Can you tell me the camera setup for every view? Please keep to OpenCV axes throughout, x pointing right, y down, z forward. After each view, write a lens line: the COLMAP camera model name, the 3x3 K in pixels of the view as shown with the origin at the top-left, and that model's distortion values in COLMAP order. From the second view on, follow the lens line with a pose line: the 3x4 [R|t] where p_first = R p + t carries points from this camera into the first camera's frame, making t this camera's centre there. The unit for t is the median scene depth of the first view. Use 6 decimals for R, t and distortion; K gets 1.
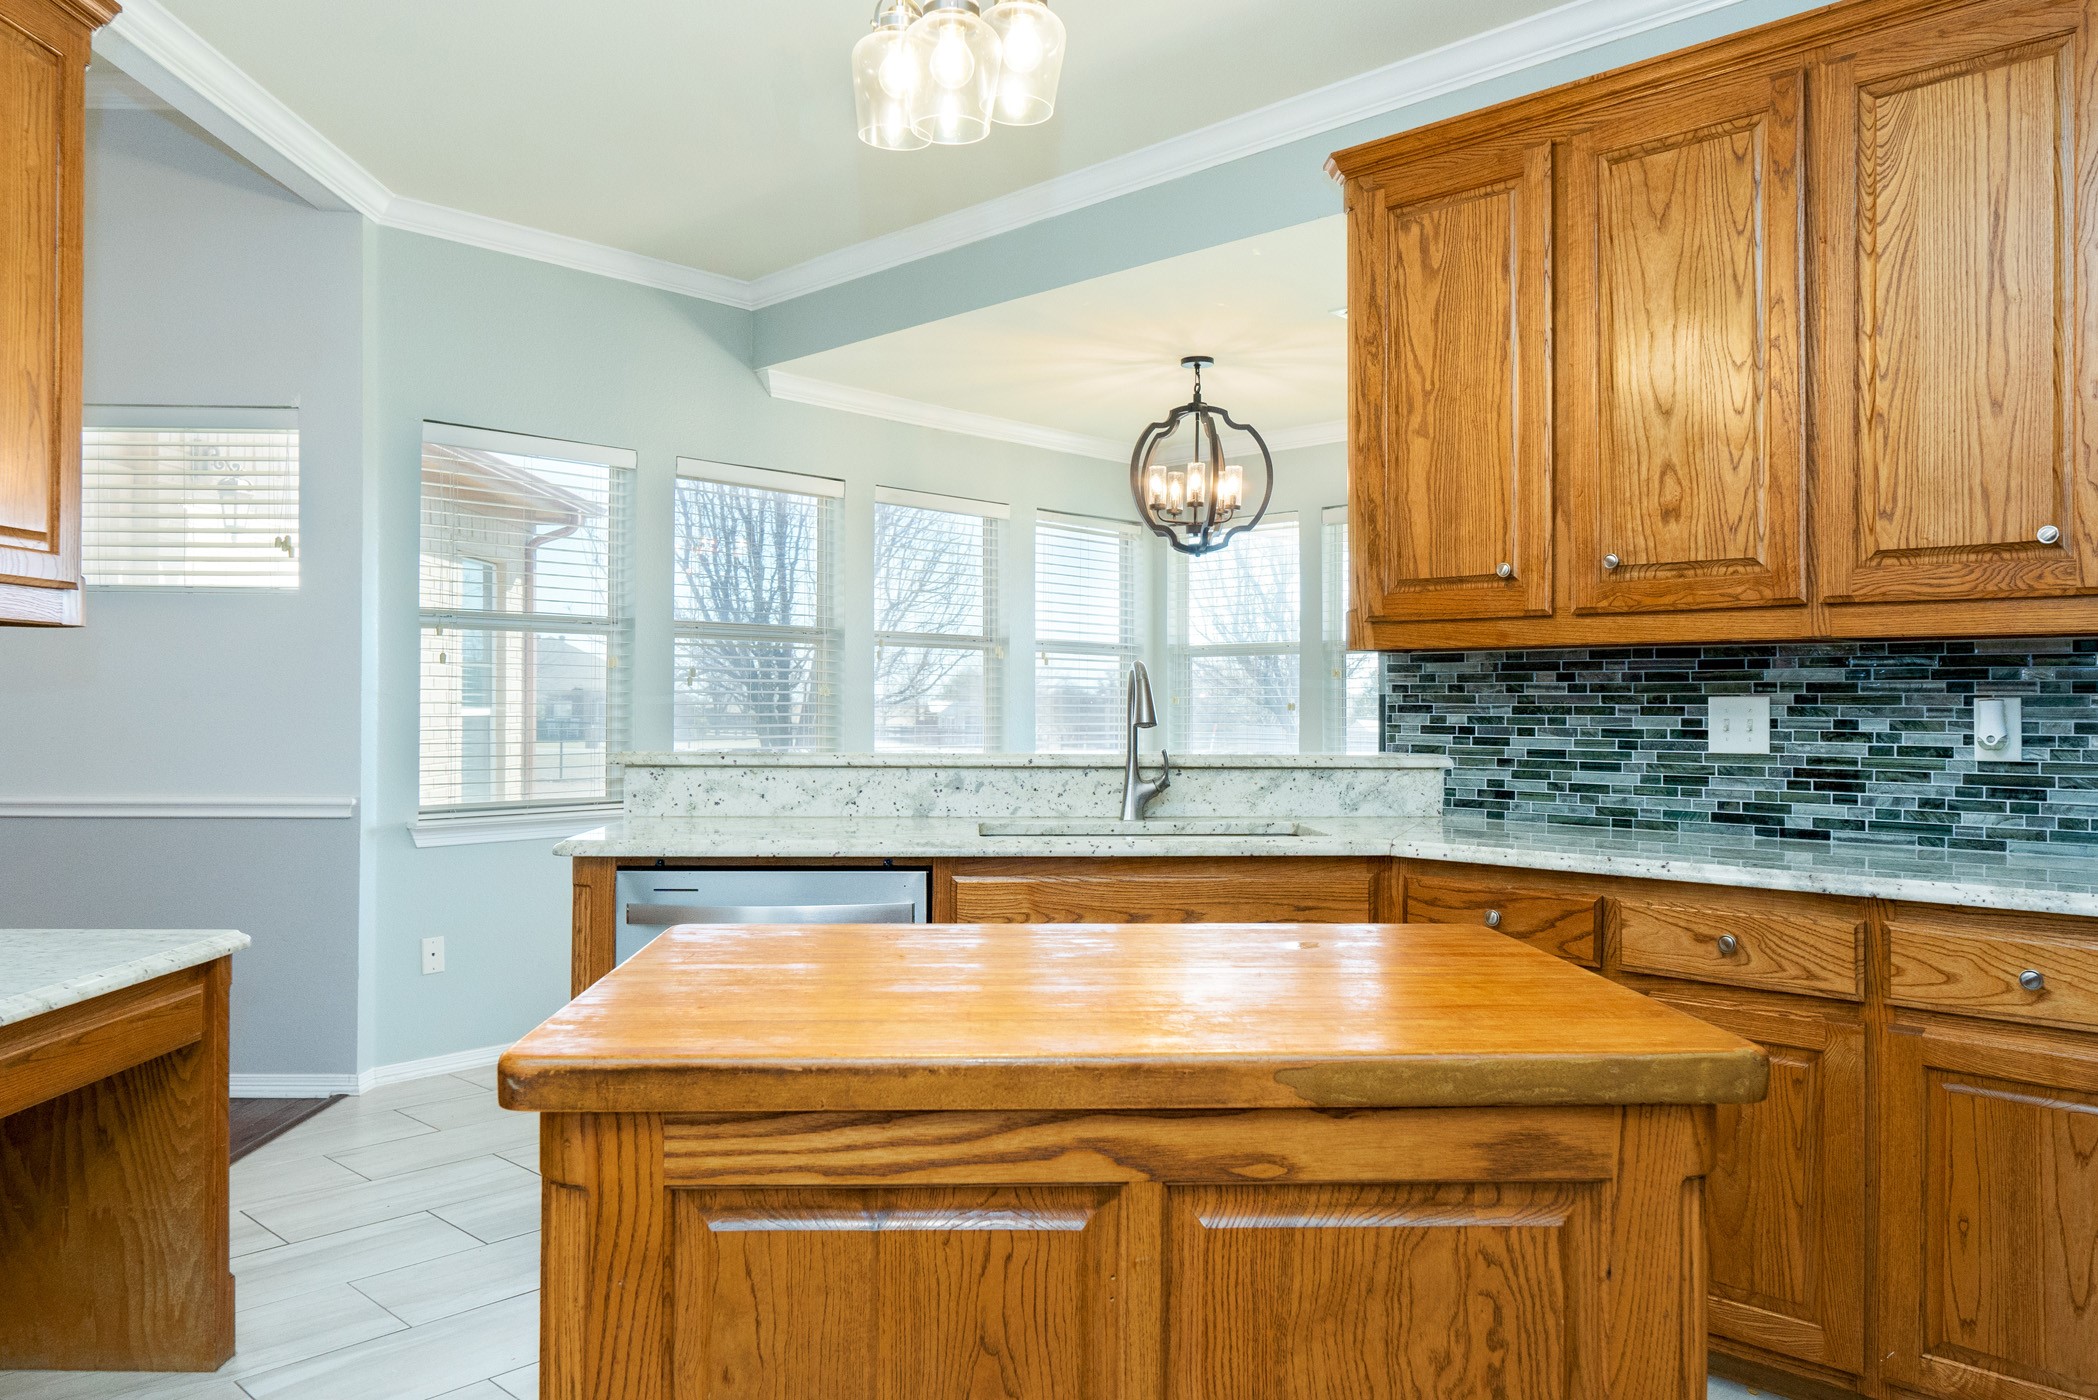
lens RADIAL K [[1479.9, 0, 1046.2], [0, 1479.9, 696.9], [0, 0, 1]] dist [-0.005872, 0.002568]
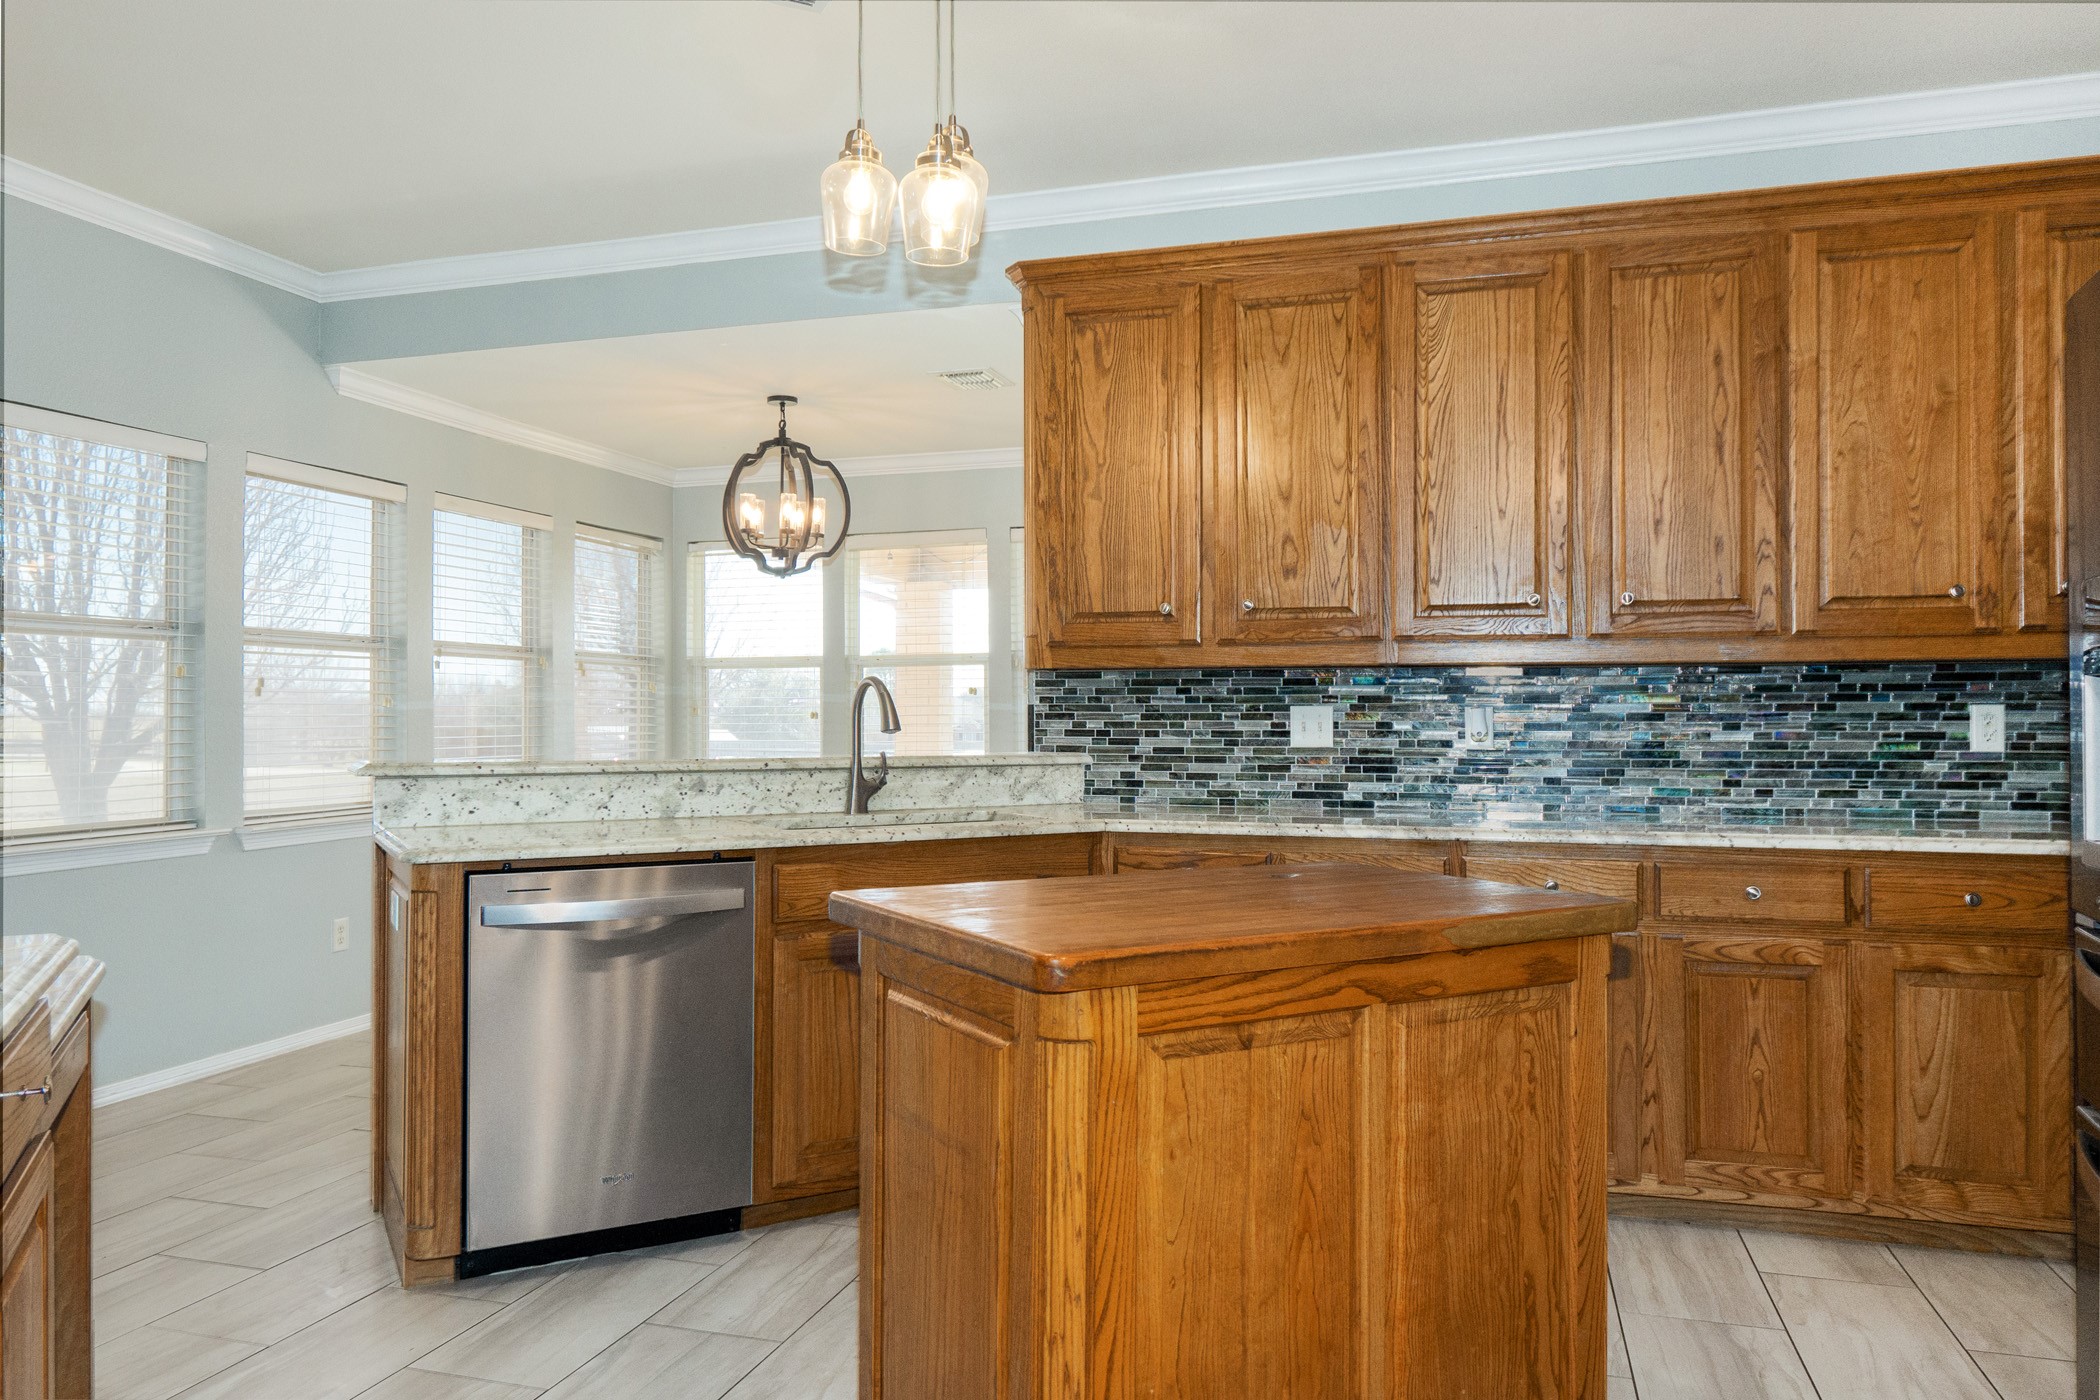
lens RADIAL K [[1481.4, 0, 1055.7], [0, 1481.4, 696.9], [0, 0, 1]] dist [-0.005872, 0.002568]
pose [[0.889491, 0.000183, 0.456952, -0.364790], [0.002370, 0.999985, -0.005014, -0.001980], [-0.456946, 0.005543, 0.889477, -0.109357]]
